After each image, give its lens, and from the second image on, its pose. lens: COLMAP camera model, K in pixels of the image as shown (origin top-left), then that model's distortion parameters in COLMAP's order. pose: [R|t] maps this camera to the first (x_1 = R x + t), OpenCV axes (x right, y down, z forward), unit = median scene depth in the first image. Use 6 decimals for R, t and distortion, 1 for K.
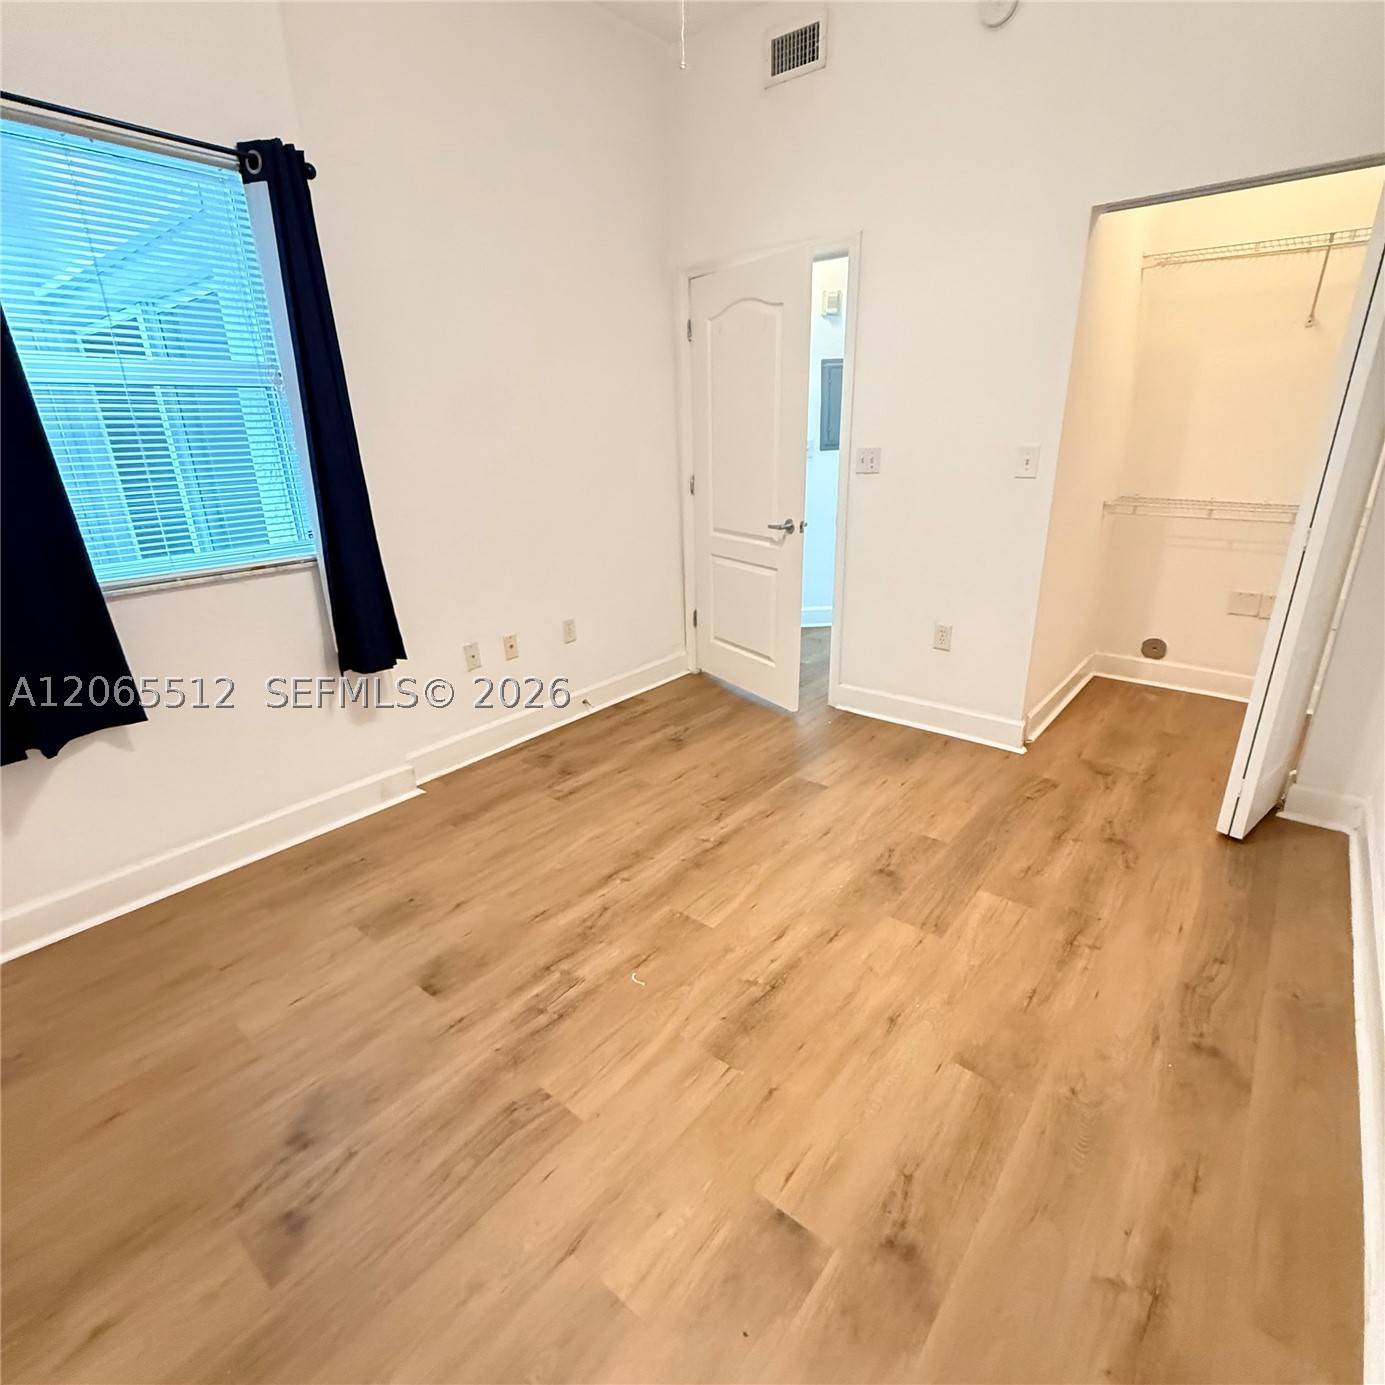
lens RADIAL K [[735.6, 0, 693.6], [0, 735.6, 697.1], [0, 0, 1]] dist [-0.000202, -0.000118]
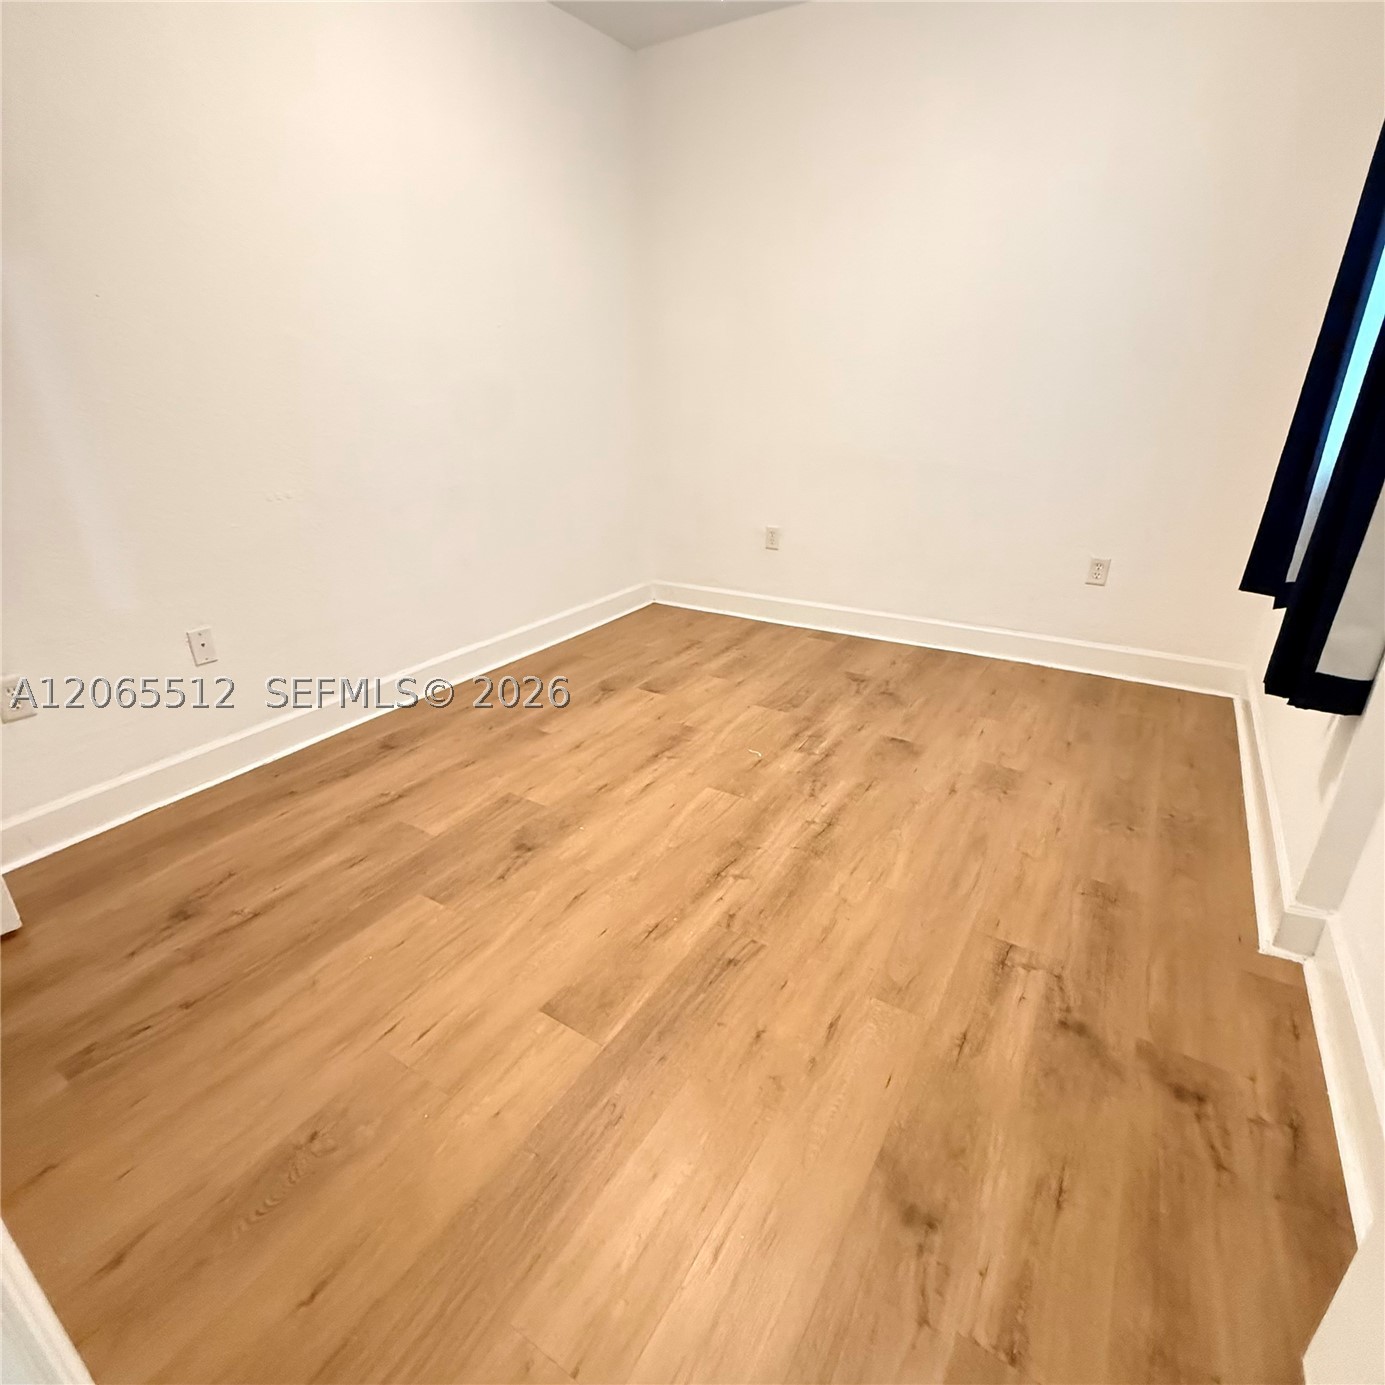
lens RADIAL K [[735.6, 0, 687.8], [0, 735.6, 692.4], [0, 0, 1]] dist [-0.000202, -0.000118]
pose [[-0.992341, 0.074858, -0.098268, 0.139510], [-0.011599, 0.735500, 0.677426, -0.497403], [0.122987, 0.673377, -0.728998, 1.538882]]
